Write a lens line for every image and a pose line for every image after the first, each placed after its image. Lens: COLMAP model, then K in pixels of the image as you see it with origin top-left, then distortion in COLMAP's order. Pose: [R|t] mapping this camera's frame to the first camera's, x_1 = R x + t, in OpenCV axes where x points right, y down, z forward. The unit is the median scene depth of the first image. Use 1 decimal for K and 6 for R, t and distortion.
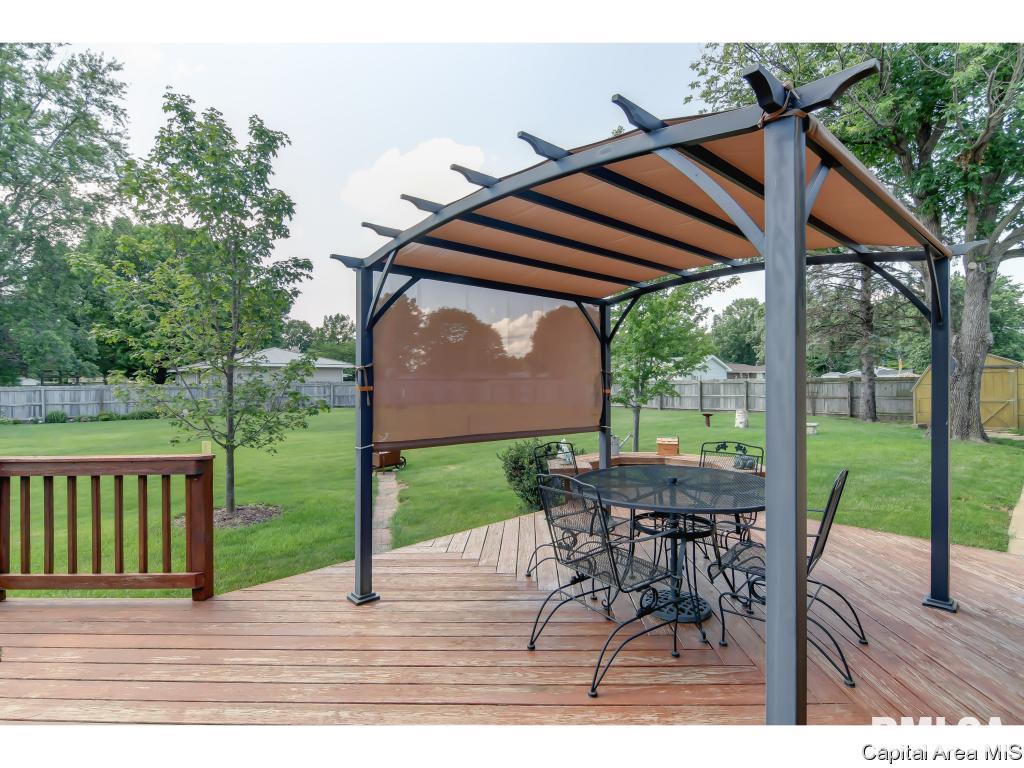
lens RADIAL K [[499.4, 0, 512.4], [0, 499.4, 385.6], [0, 0, 1]] dist [0.002352, -0.000080]
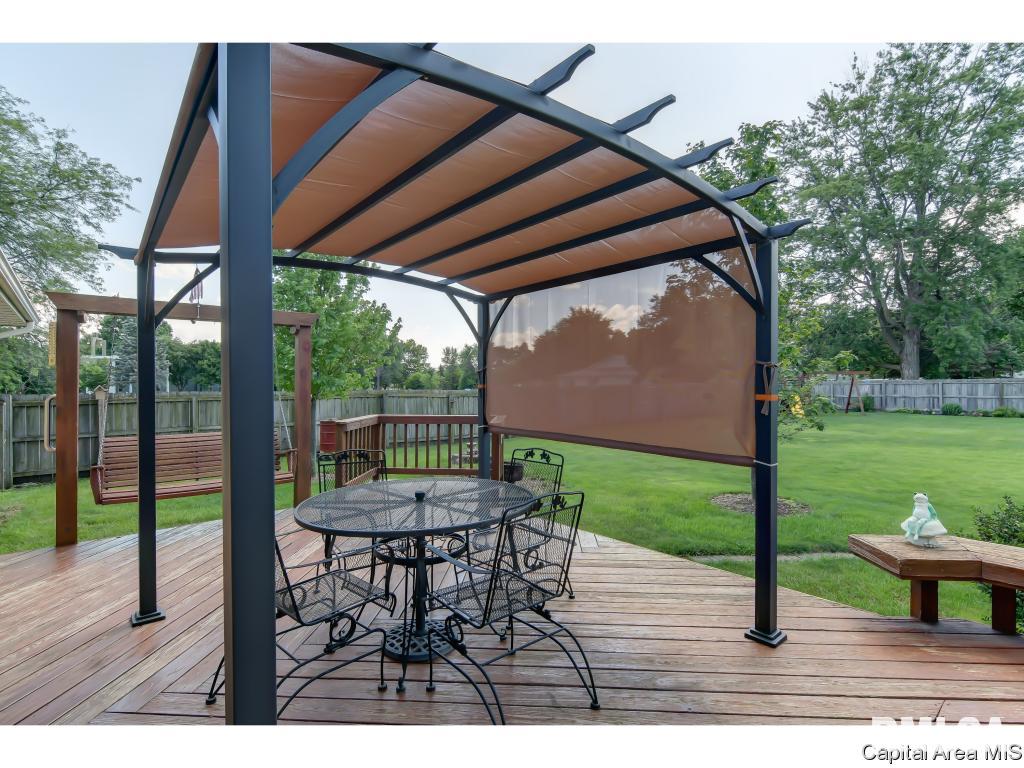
lens RADIAL K [[495.6, 0, 510.7], [0, 495.6, 385.8], [0, 0, 1]] dist [-0.004586, -0.000052]
pose [[-0.019821, 0.011255, -0.999740, 0.114801], [0.005534, 0.999923, 0.011147, -0.002235], [0.999788, -0.005311, -0.019882, 0.118185]]
